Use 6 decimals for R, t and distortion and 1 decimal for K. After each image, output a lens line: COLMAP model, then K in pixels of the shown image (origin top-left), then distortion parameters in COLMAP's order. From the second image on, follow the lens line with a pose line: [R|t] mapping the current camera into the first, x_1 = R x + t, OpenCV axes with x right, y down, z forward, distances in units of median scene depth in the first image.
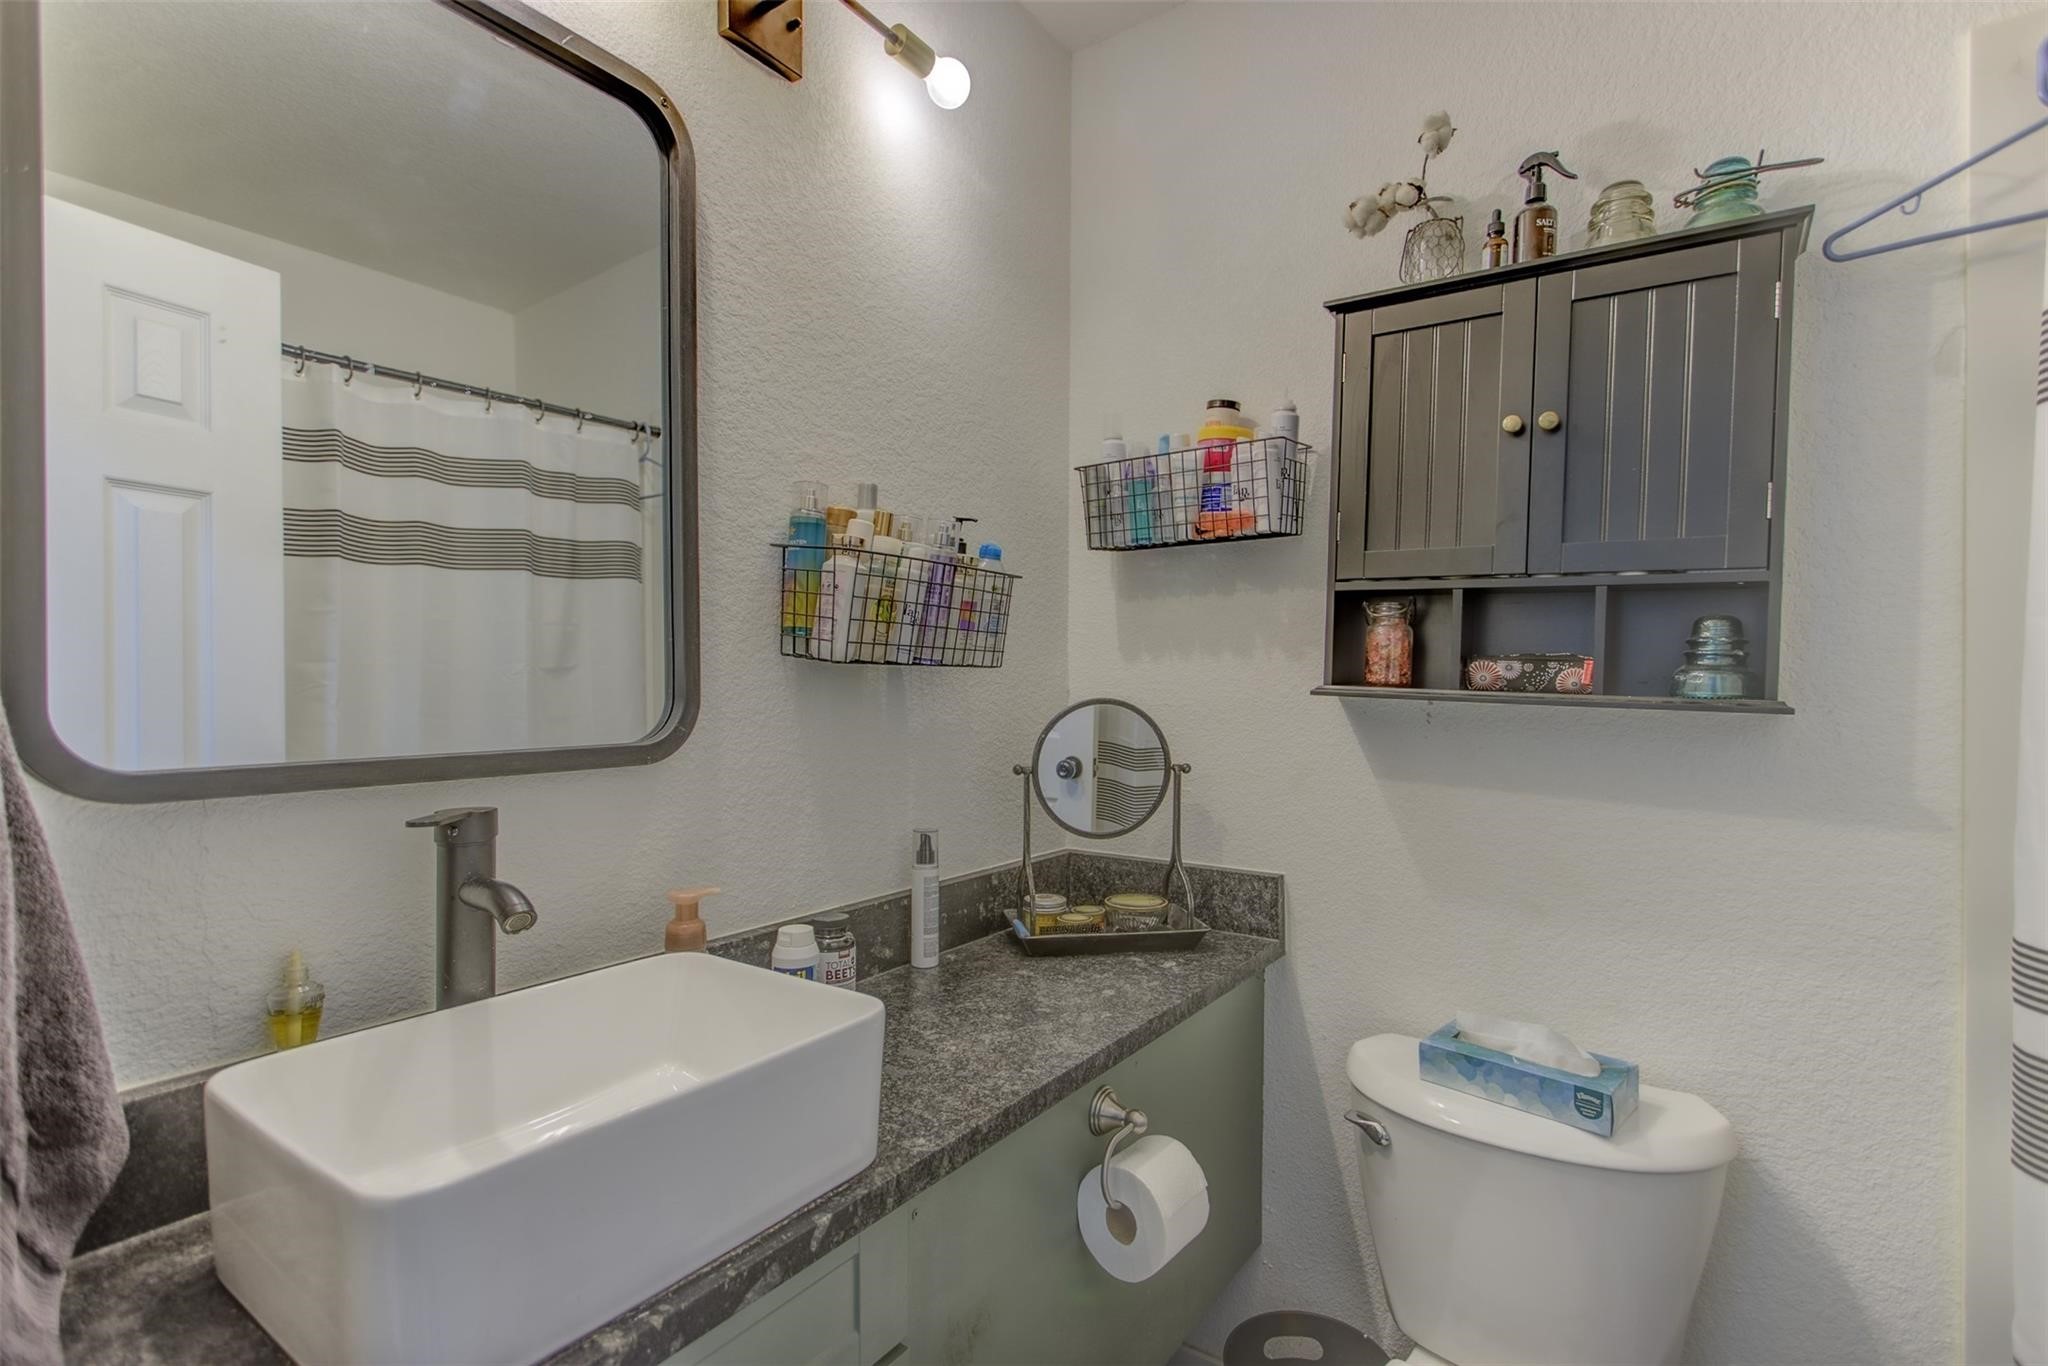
lens RADIAL K [[962.7, 0, 1028.5], [0, 962.7, 689.5], [0, 0, 1]] dist [0.004738, 0.002217]
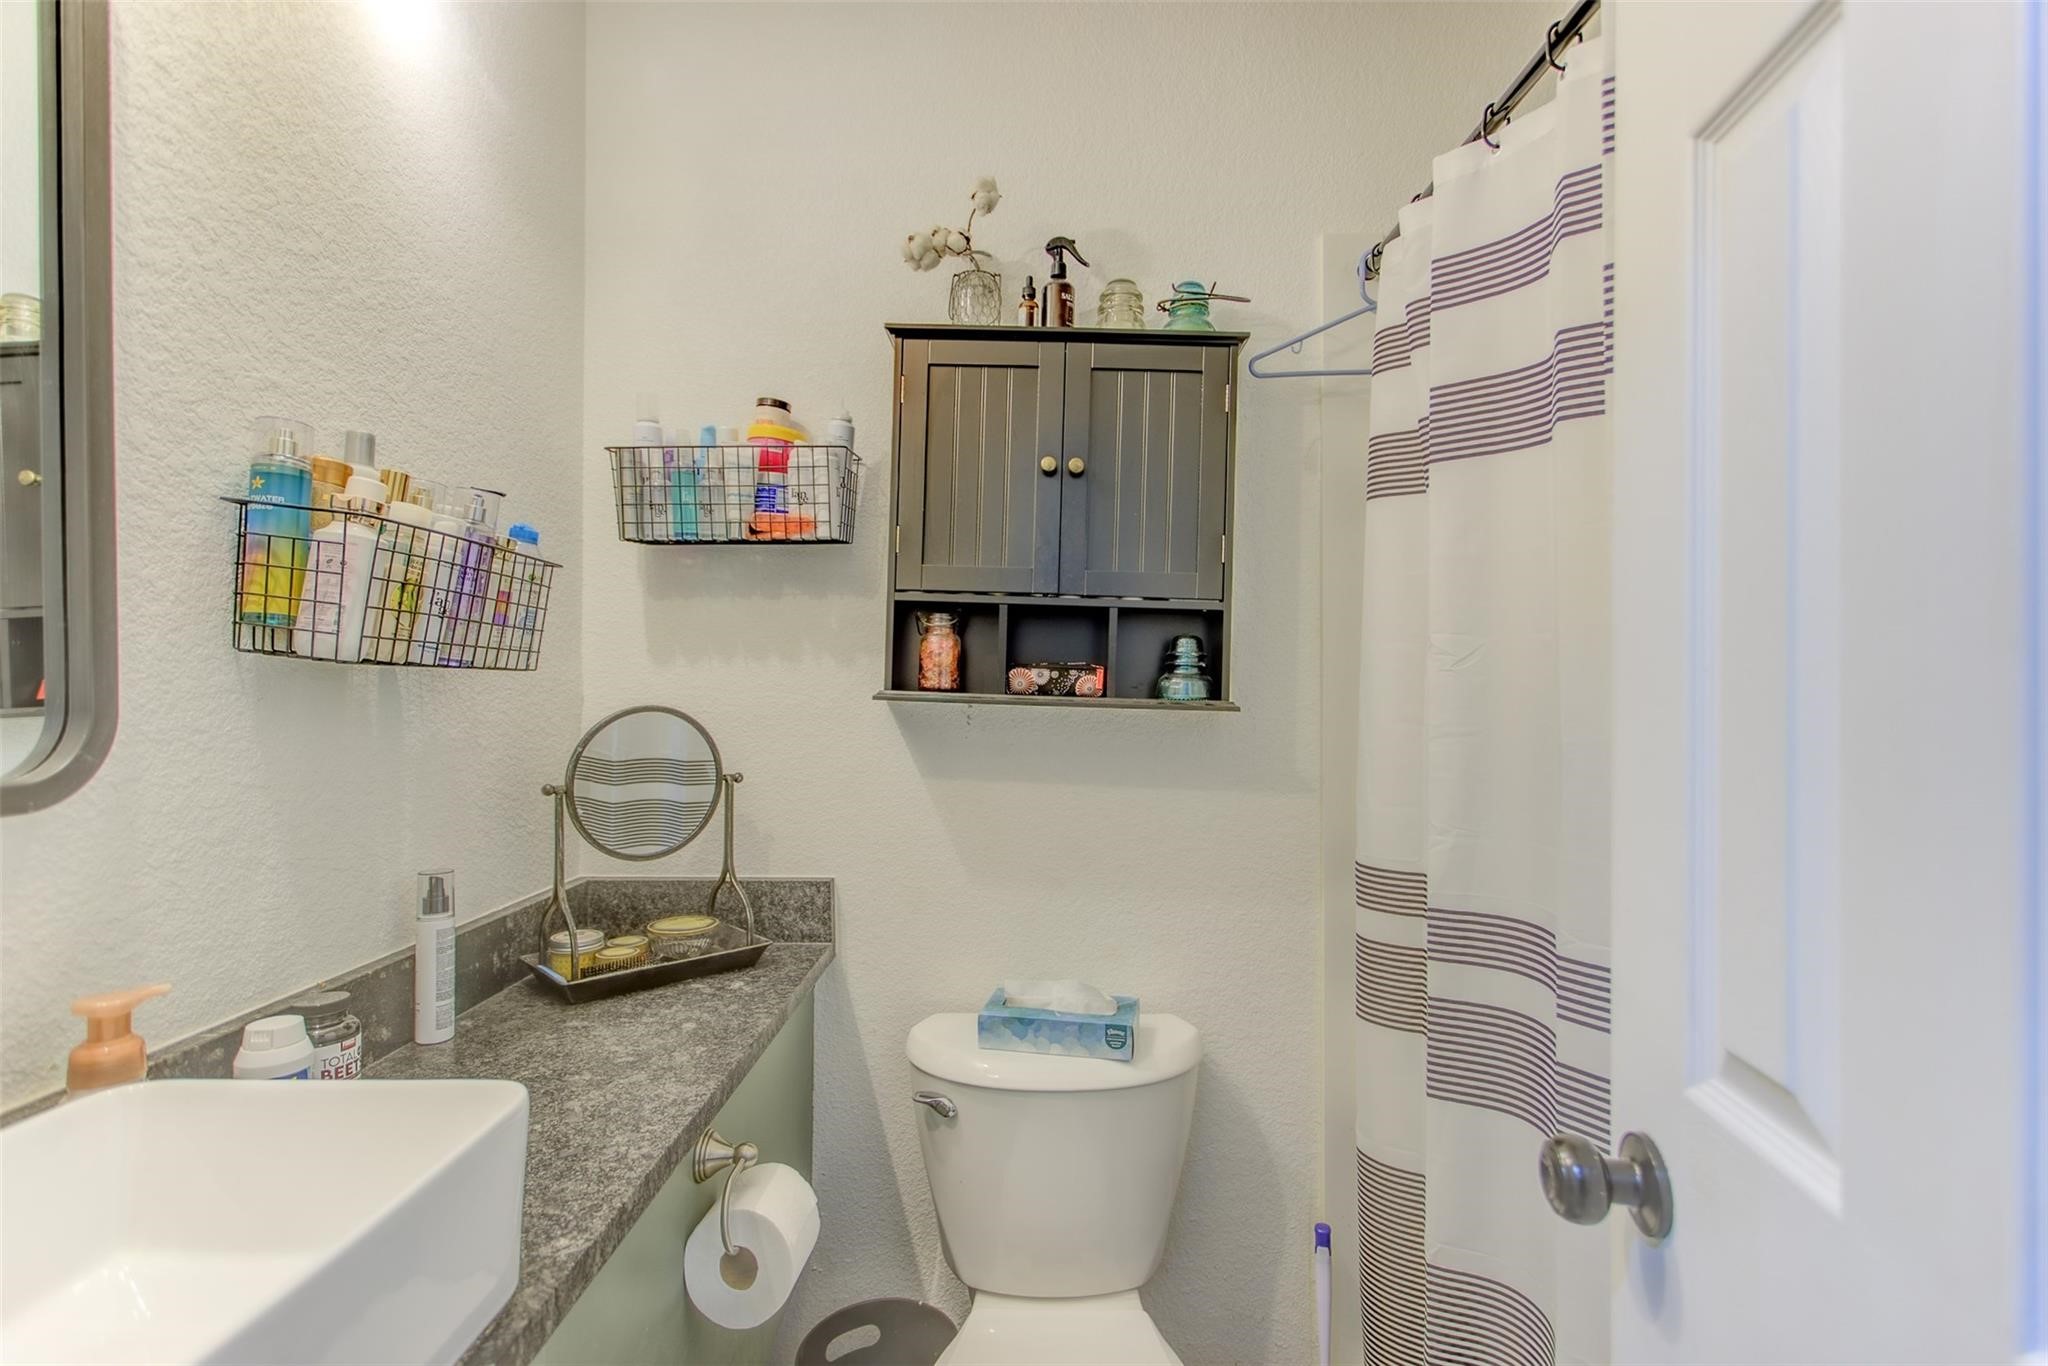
lens RADIAL K [[962.7, 0, 1027.4], [0, 962.7, 689.3], [0, 0, 1]] dist [0.004738, 0.002217]
pose [[0.827398, -0.001915, 0.561612, -0.165520], [0.005119, 0.999978, -0.004131, -0.000684], [-0.561592, 0.006293, 0.827390, 0.057591]]
